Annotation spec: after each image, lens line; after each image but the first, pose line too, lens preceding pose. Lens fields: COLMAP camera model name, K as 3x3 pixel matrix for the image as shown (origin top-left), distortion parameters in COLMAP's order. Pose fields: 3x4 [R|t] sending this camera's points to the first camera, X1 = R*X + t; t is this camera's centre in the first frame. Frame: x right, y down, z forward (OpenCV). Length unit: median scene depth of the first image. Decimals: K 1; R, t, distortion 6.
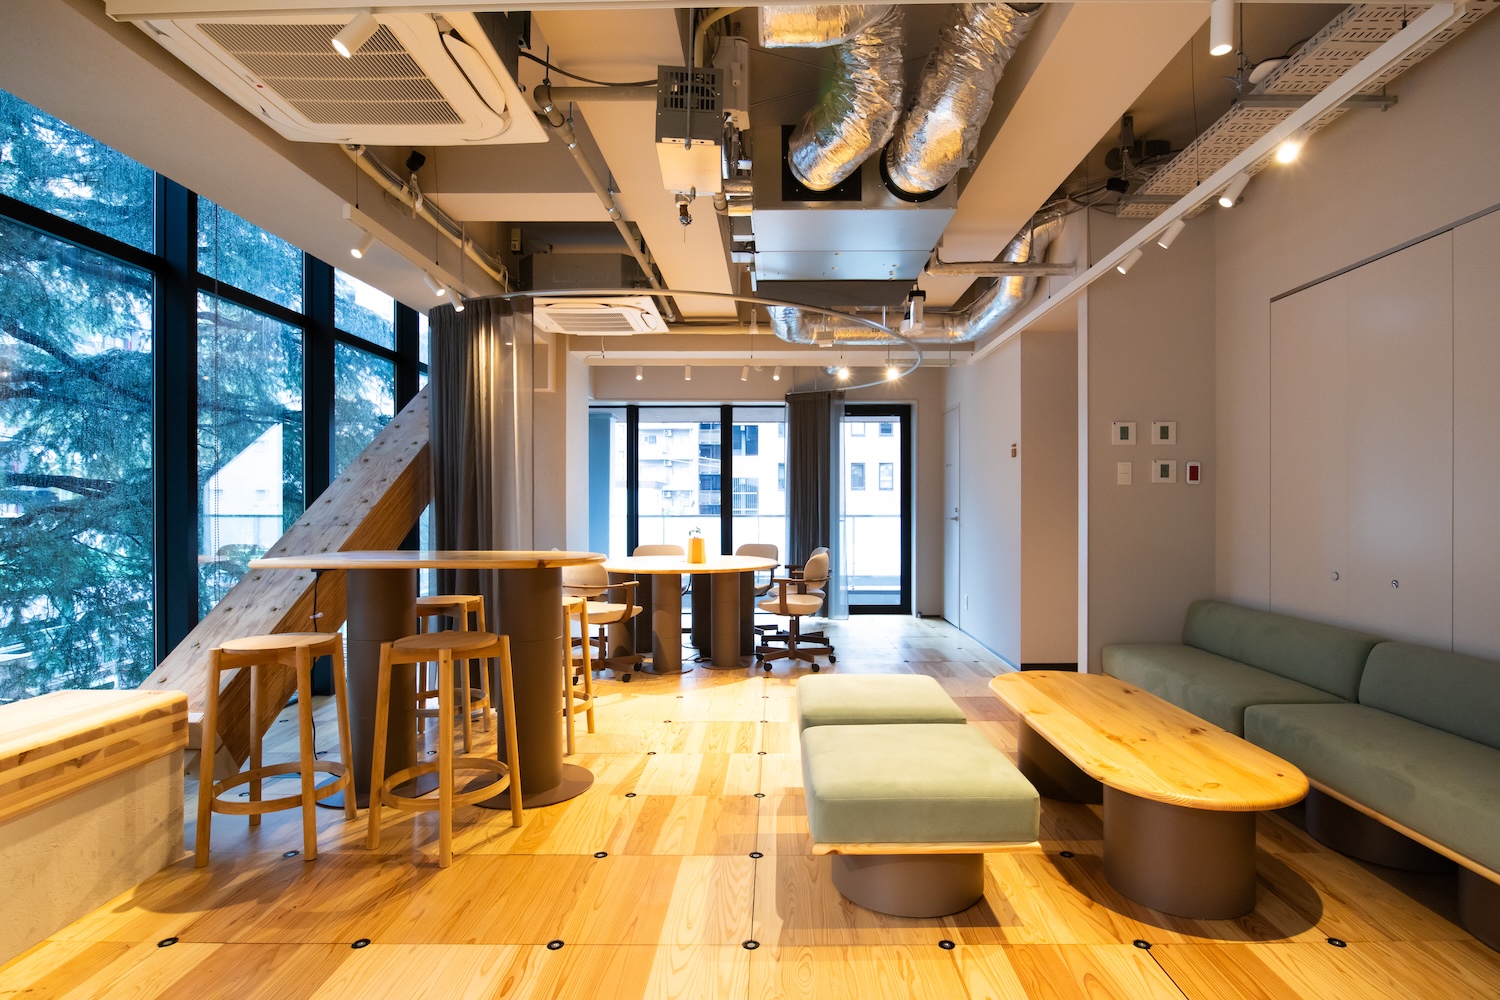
lens RADIAL K [[763.9, 0, 786.9], [0, 763.9, 500.0], [0, 0, 1]] dist [-0.003218, 0.000401]
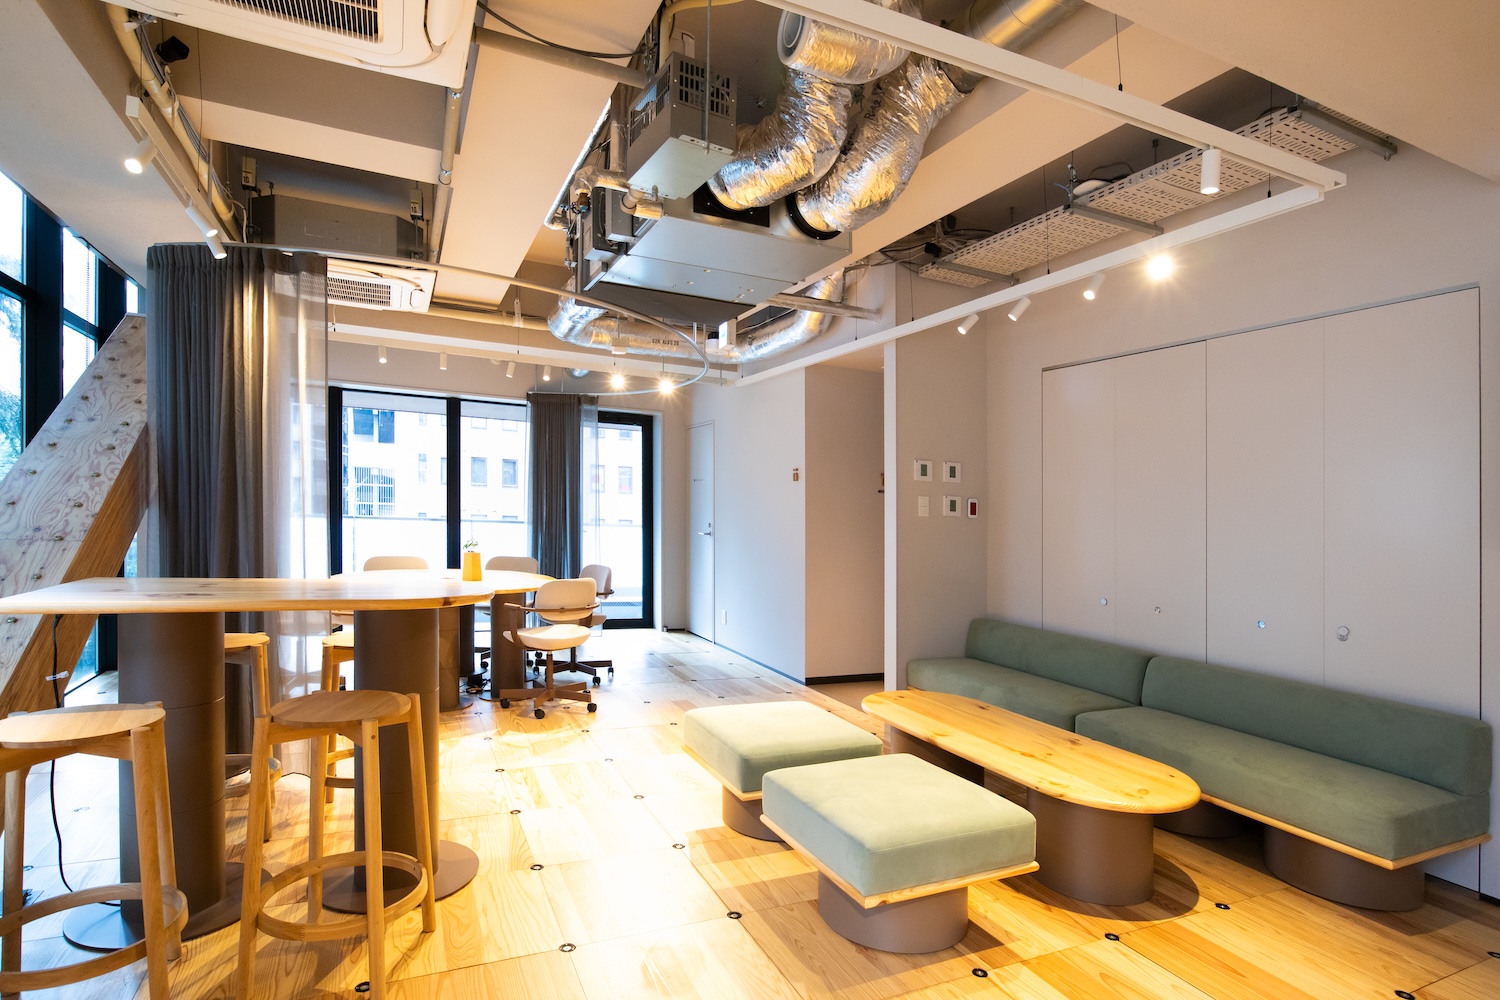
lens RADIAL K [[766.1, 0, 750.0], [0, 766.1, 500.0], [0, 0, 1]] dist [-0.002290, -0.000017]
pose [[0.909038, 0.044083, 0.414374, -0.295643], [-0.044159, 0.998980, -0.009401, -0.025812], [-0.414366, -0.009753, 0.910058, 0.093545]]
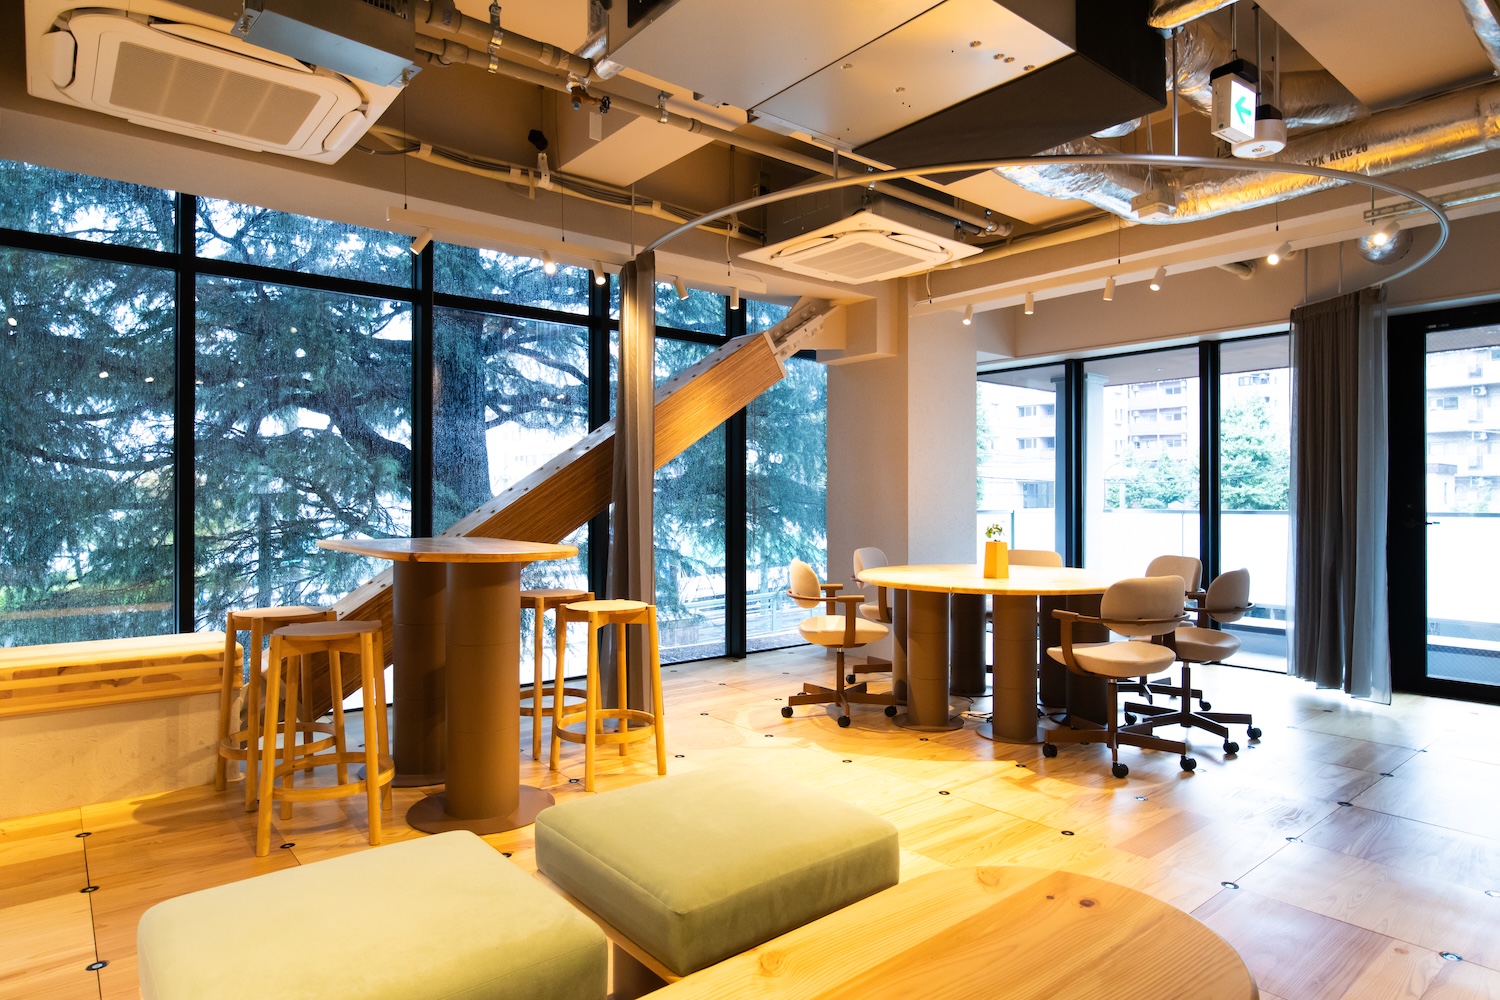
lens RADIAL K [[872.8, 0, 750.0], [0, 872.8, 500.0], [0, 0, 1]] dist [-0.003867, -0.000499]
pose [[0.635199, 0.004885, -0.772333, 0.558695], [0.001281, 0.999972, 0.007379, 0.008847], [0.772348, -0.005676, 0.635175, 0.525028]]
